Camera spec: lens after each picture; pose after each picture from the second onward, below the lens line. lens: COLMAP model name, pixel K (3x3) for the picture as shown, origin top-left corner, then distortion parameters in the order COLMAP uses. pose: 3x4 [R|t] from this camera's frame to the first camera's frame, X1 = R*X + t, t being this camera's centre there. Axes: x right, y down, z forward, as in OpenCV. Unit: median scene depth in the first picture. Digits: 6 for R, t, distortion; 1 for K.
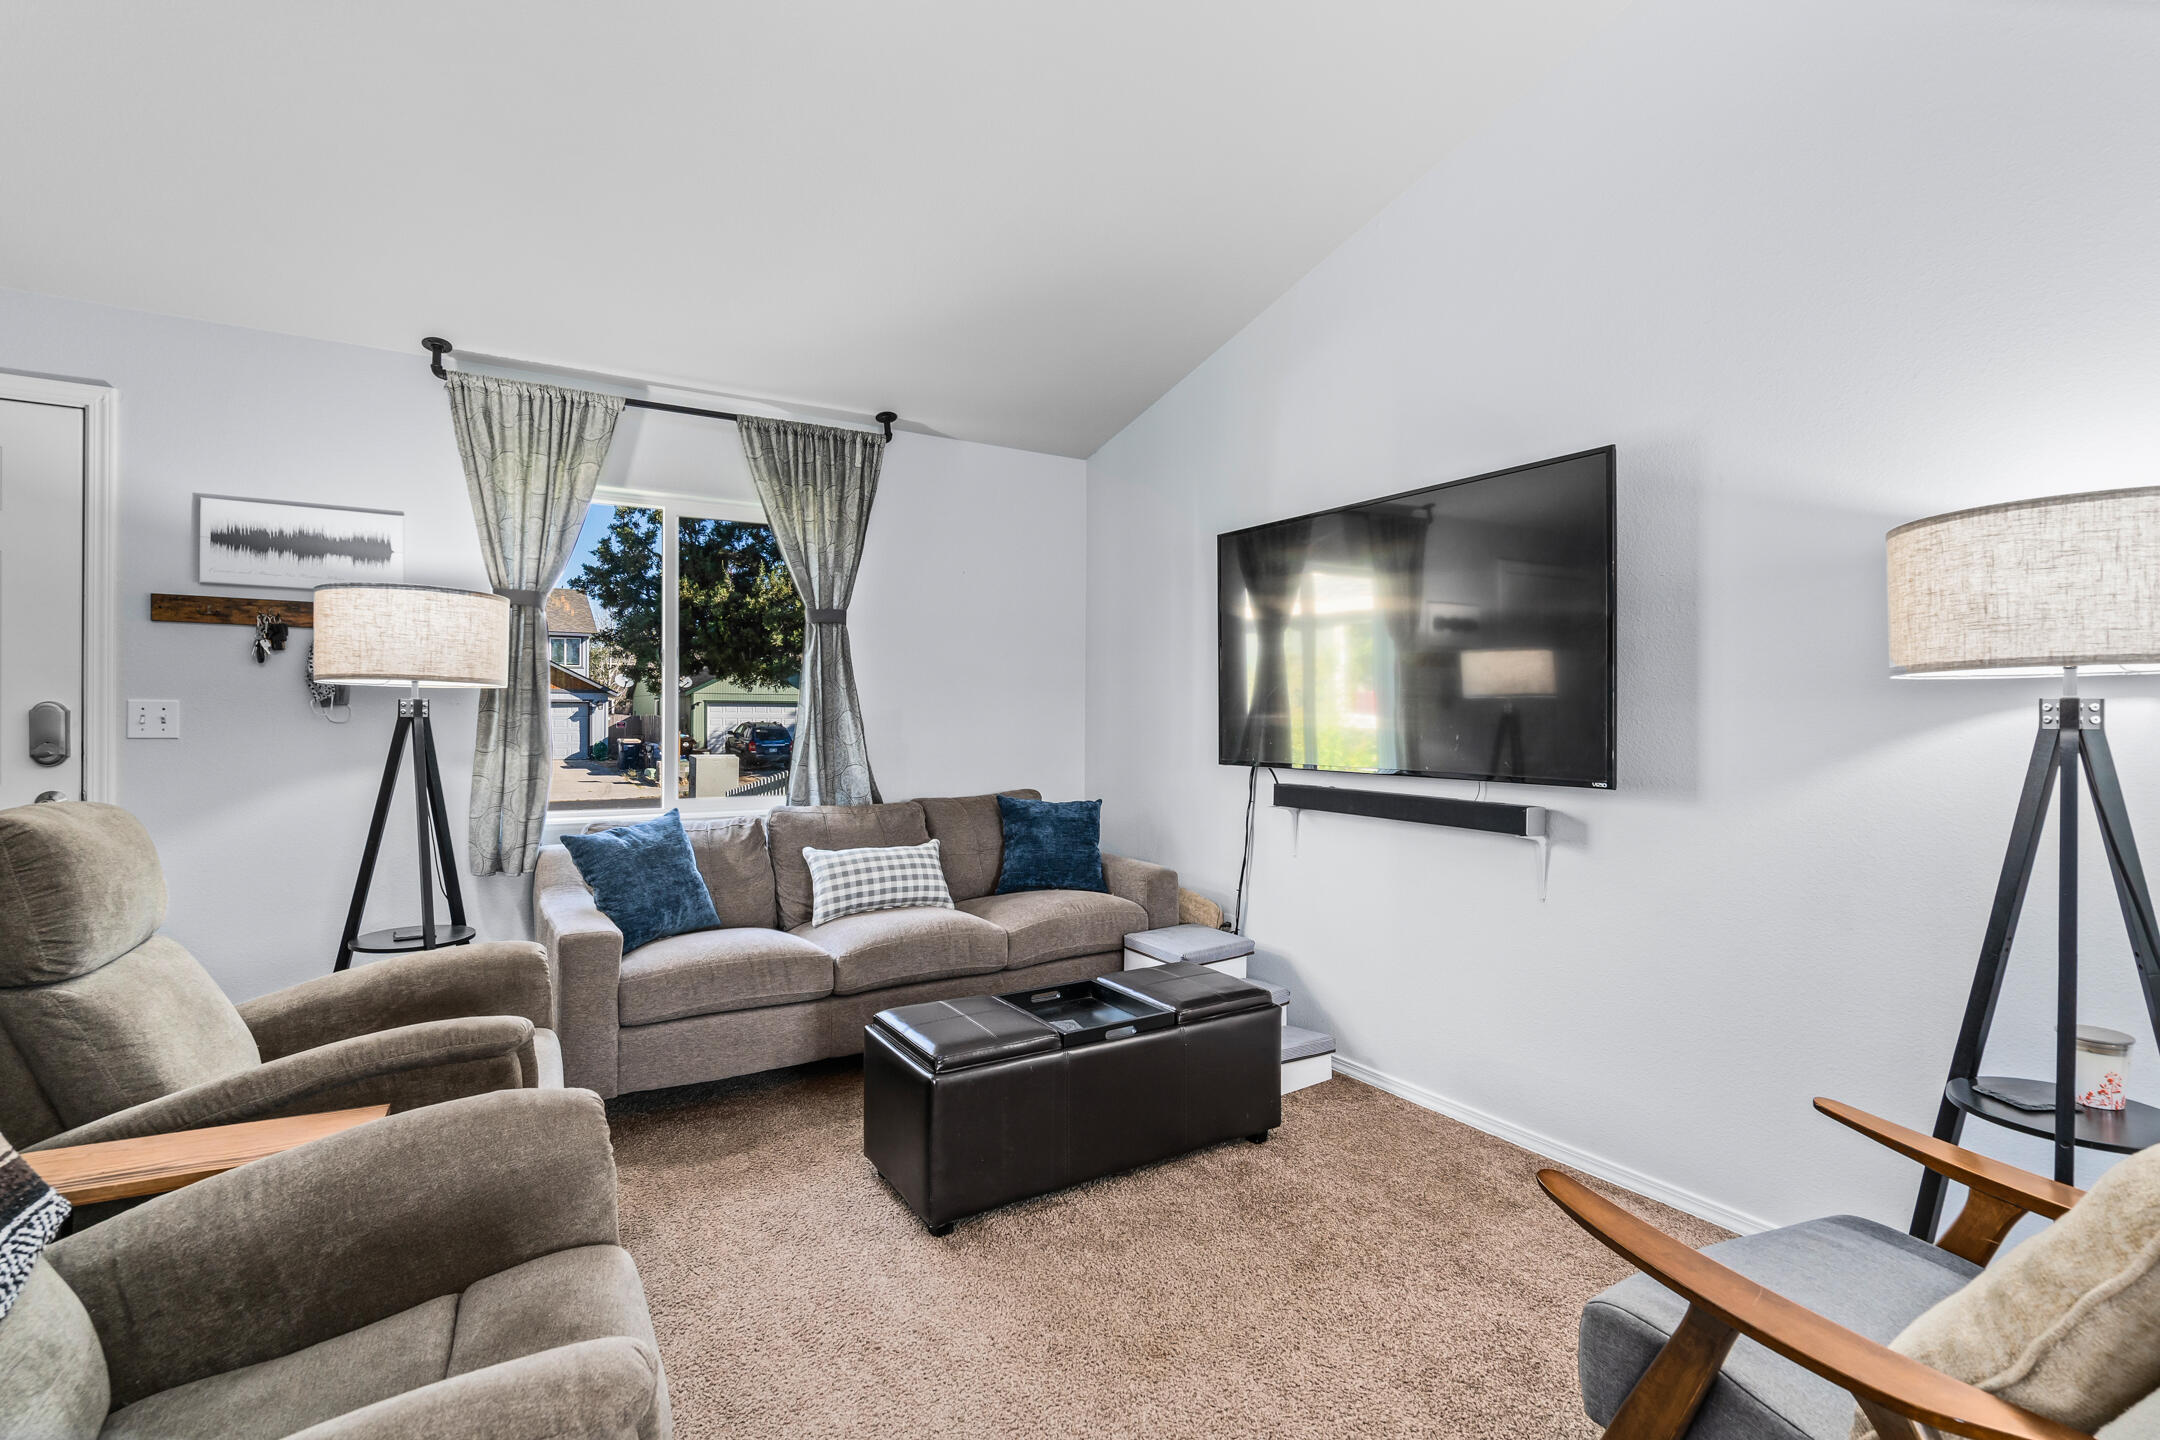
lens RADIAL K [[983.9, 0, 1062.9], [0, 983.9, 720.6], [0, 0, 1]] dist [-0.004441, -0.000094]
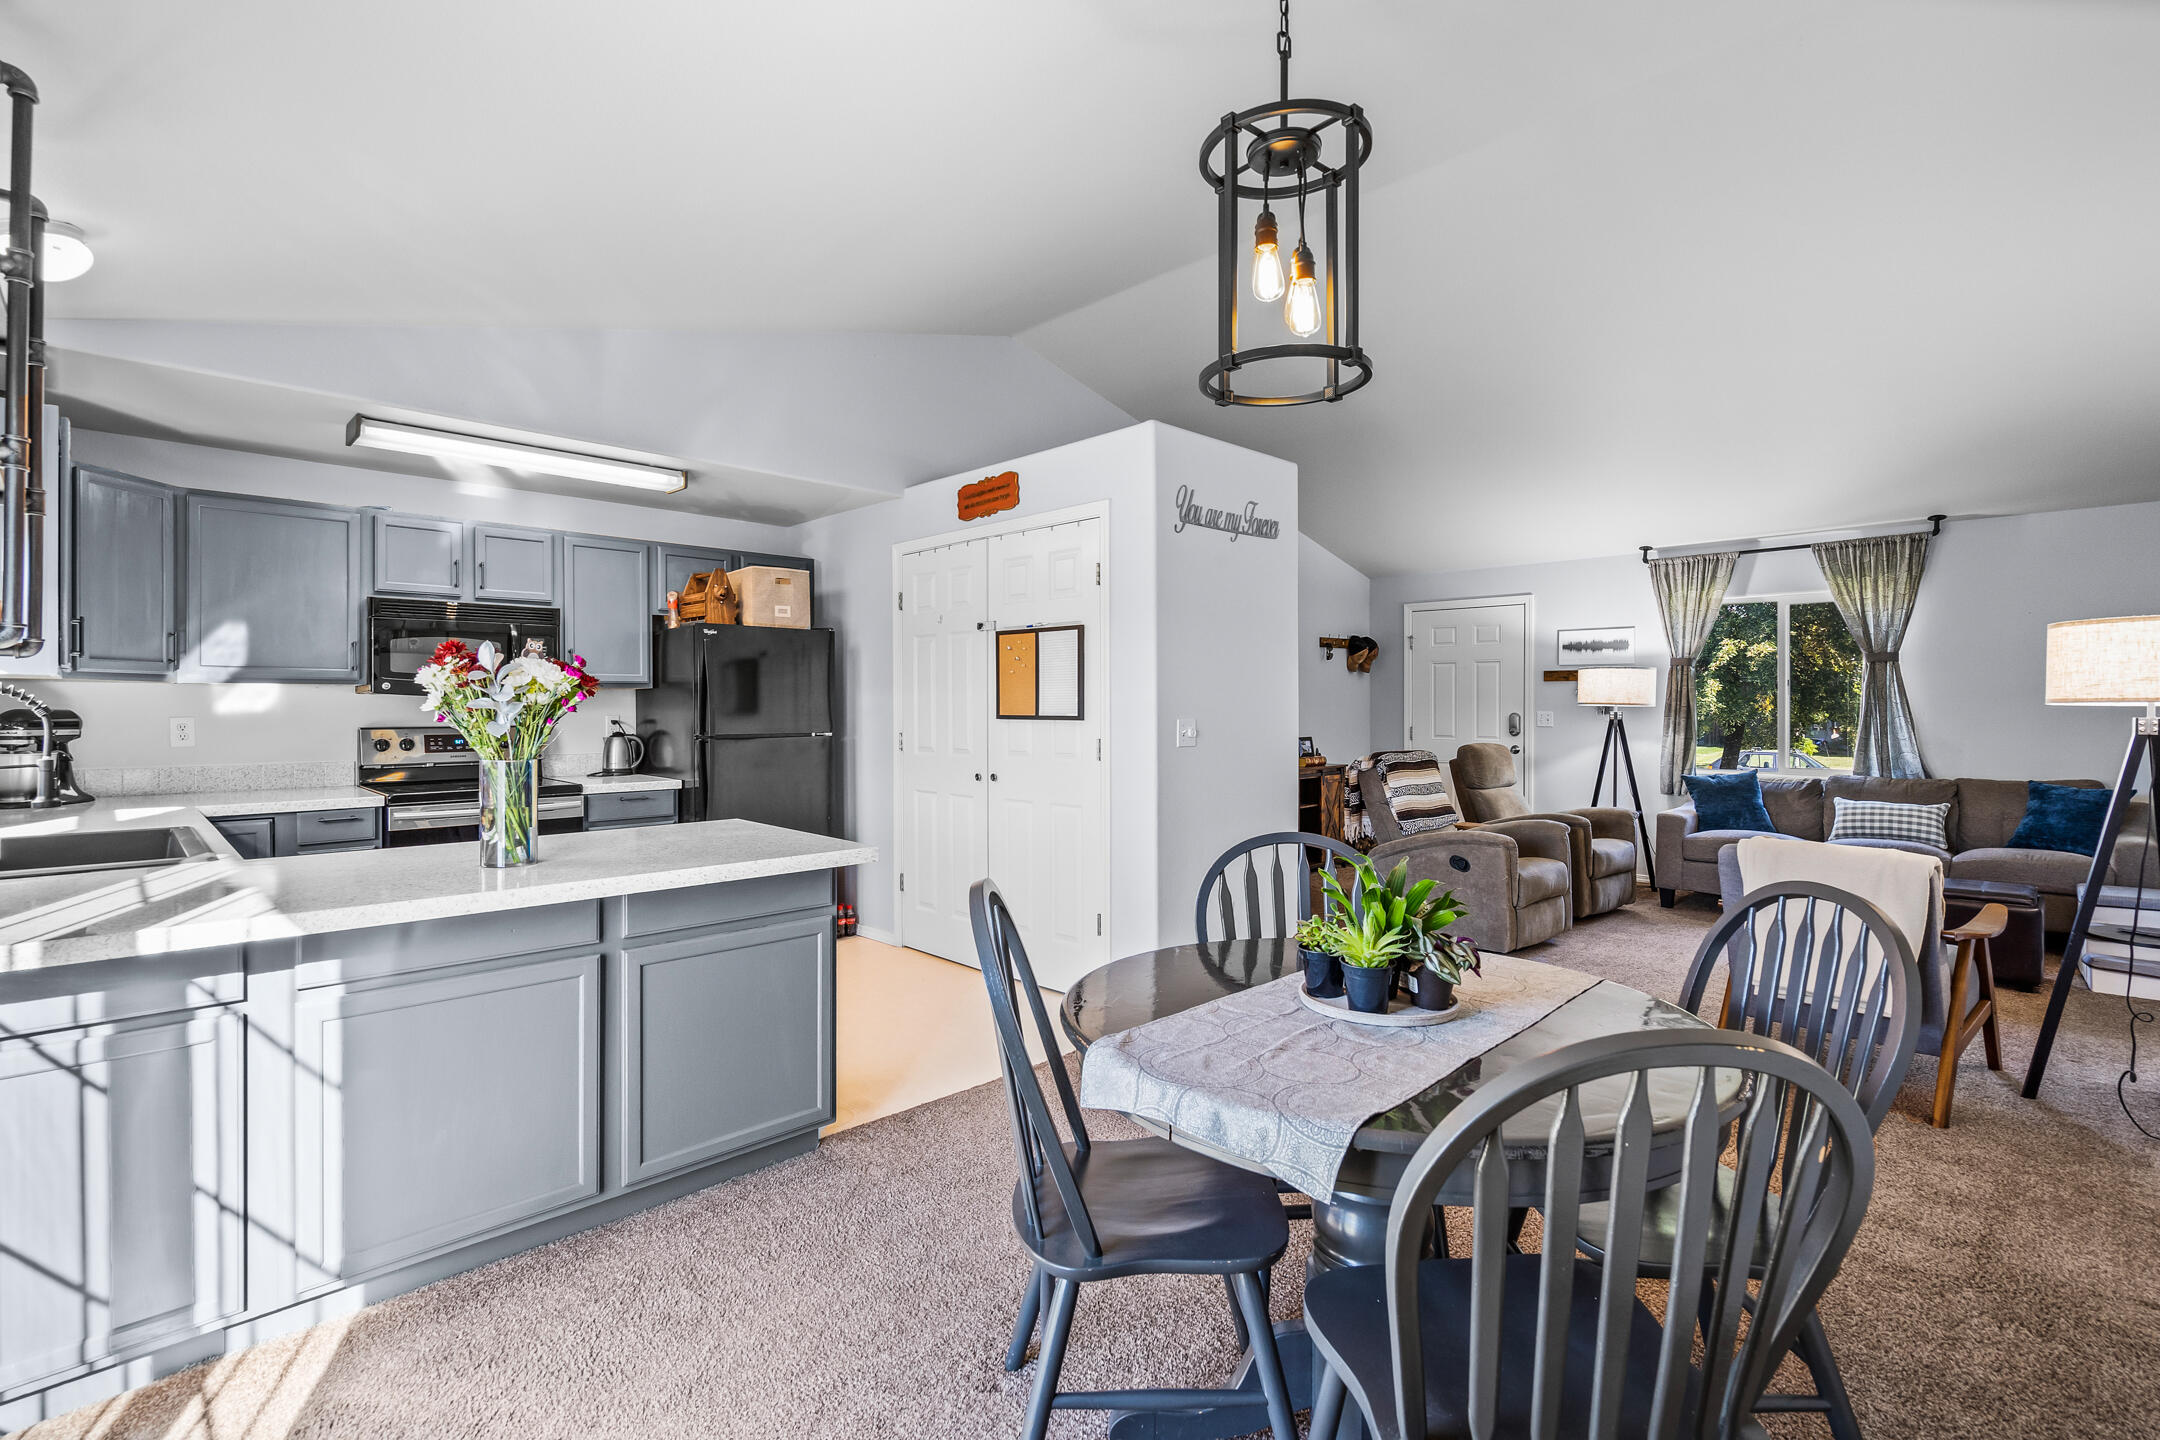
lens RADIAL K [[983.9, 0, 1067.3], [0, 983.9, 705.2], [0, 0, 1]] dist [-0.004441, -0.000094]
pose [[0.227310, -0.003369, -0.973817, 1.115390], [-0.008352, 0.999950, -0.005409, -0.011013], [0.973787, 0.009362, 0.227271, -0.696882]]
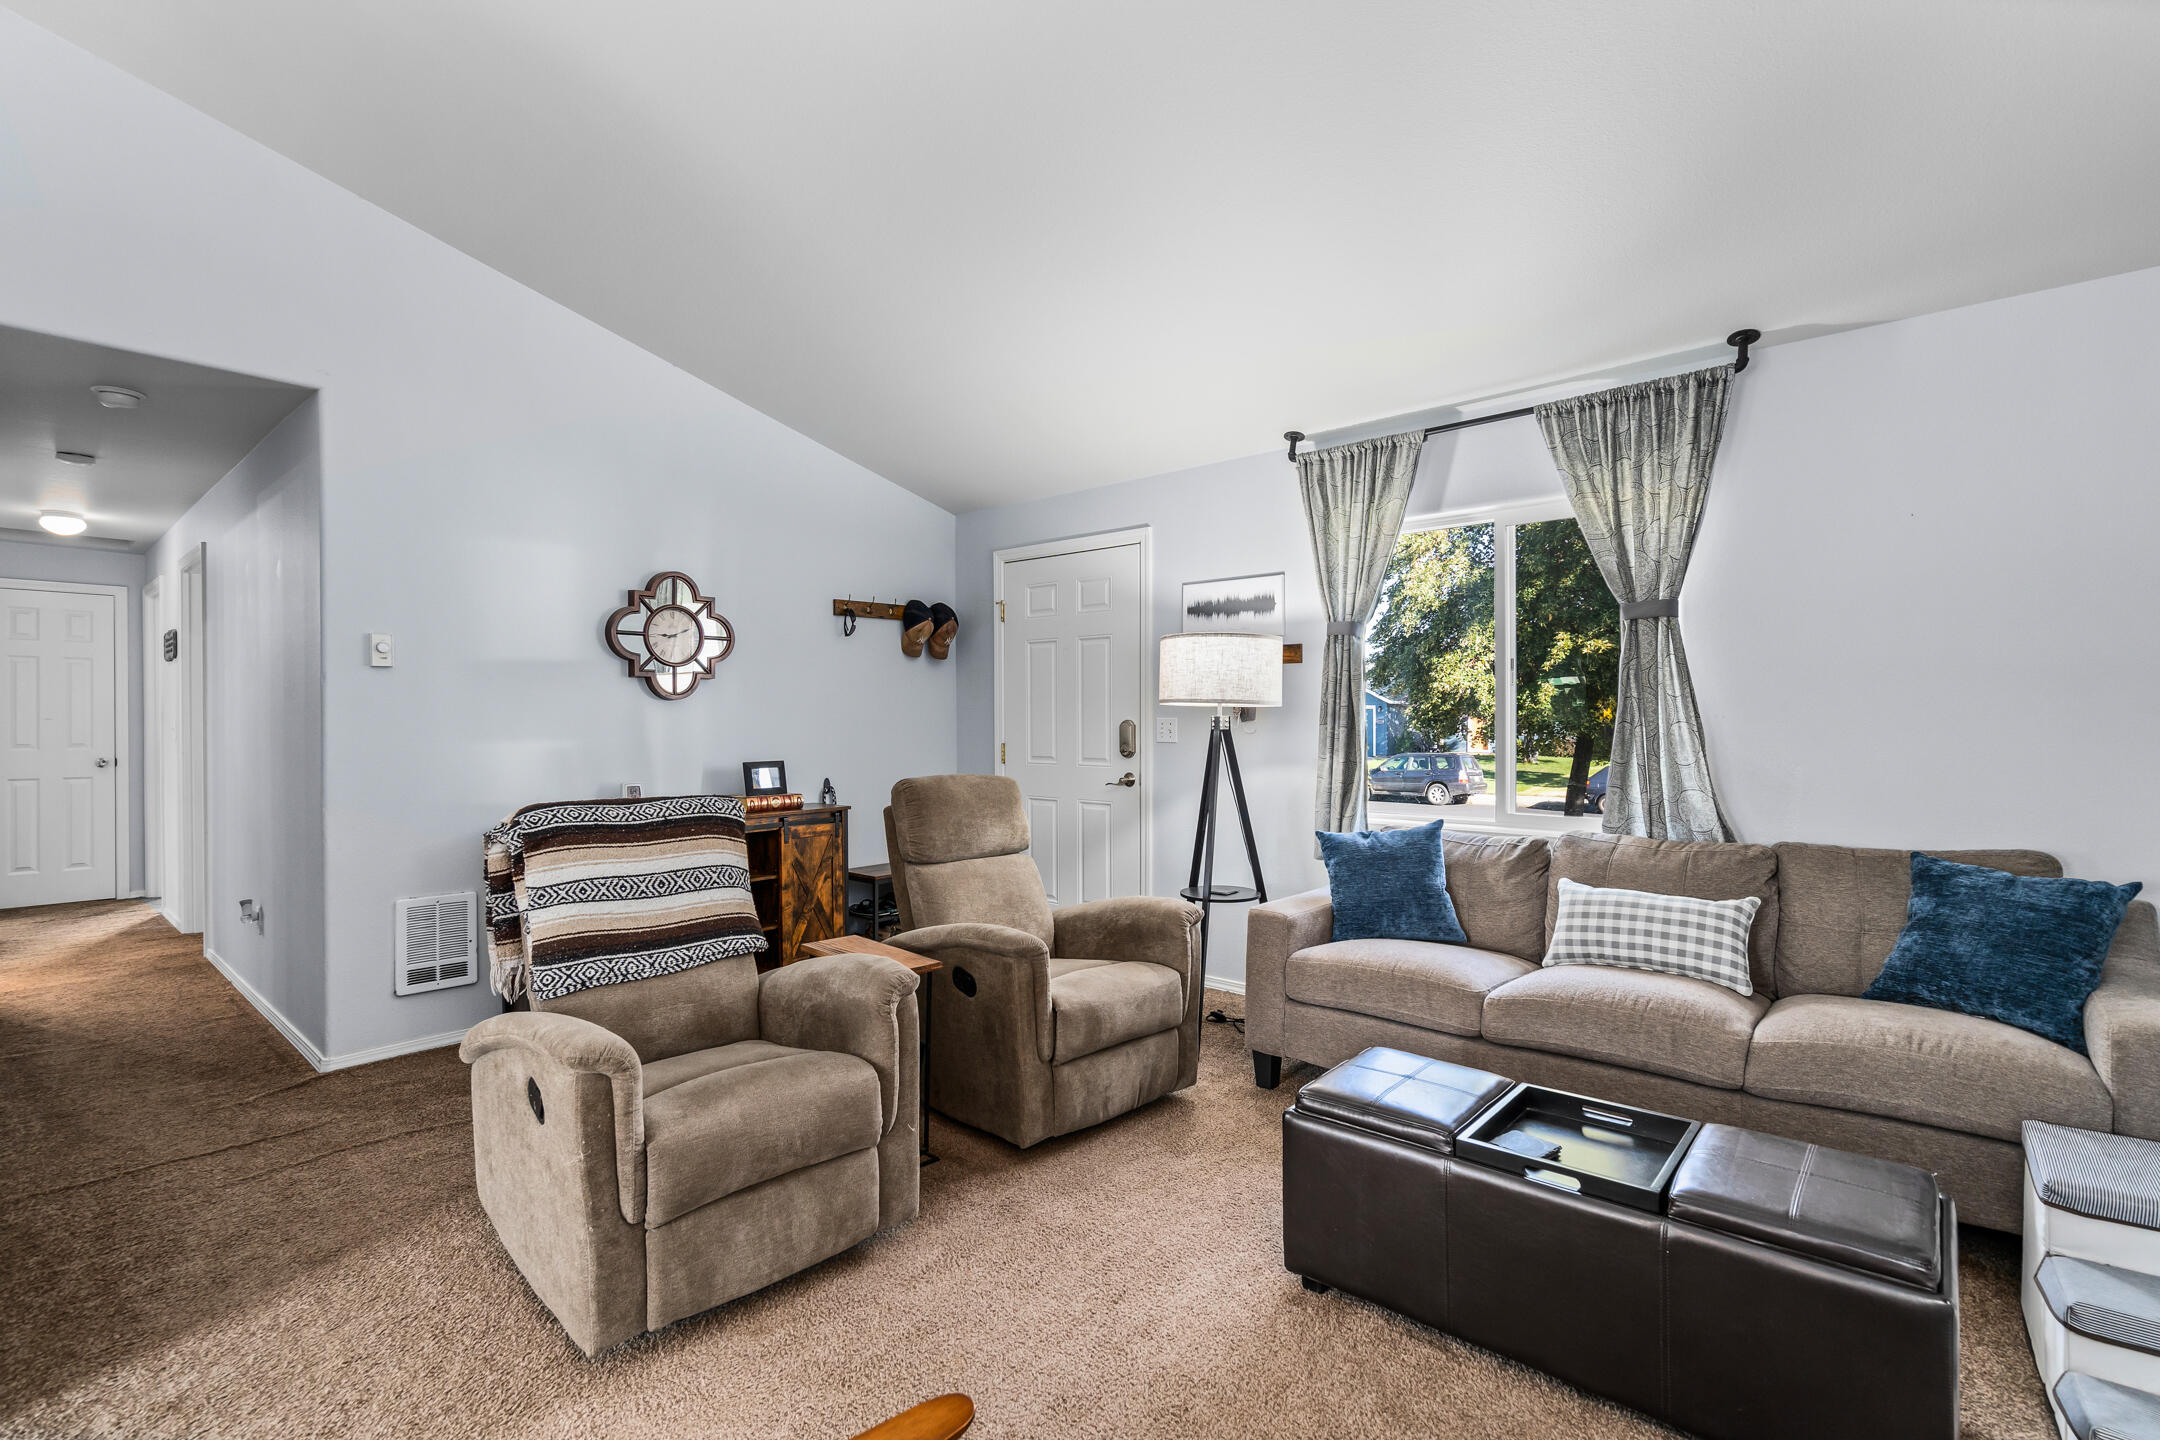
lens RADIAL K [[983.9, 0, 1087.5], [0, 983.9, 718.8], [0, 0, 1]] dist [-0.004441, -0.000094]
pose [[0.303738, -0.007091, -0.952729, 0.459055], [-0.004823, 0.999948, -0.008980, -0.003979], [0.952743, 0.007323, 0.303688, 0.335609]]
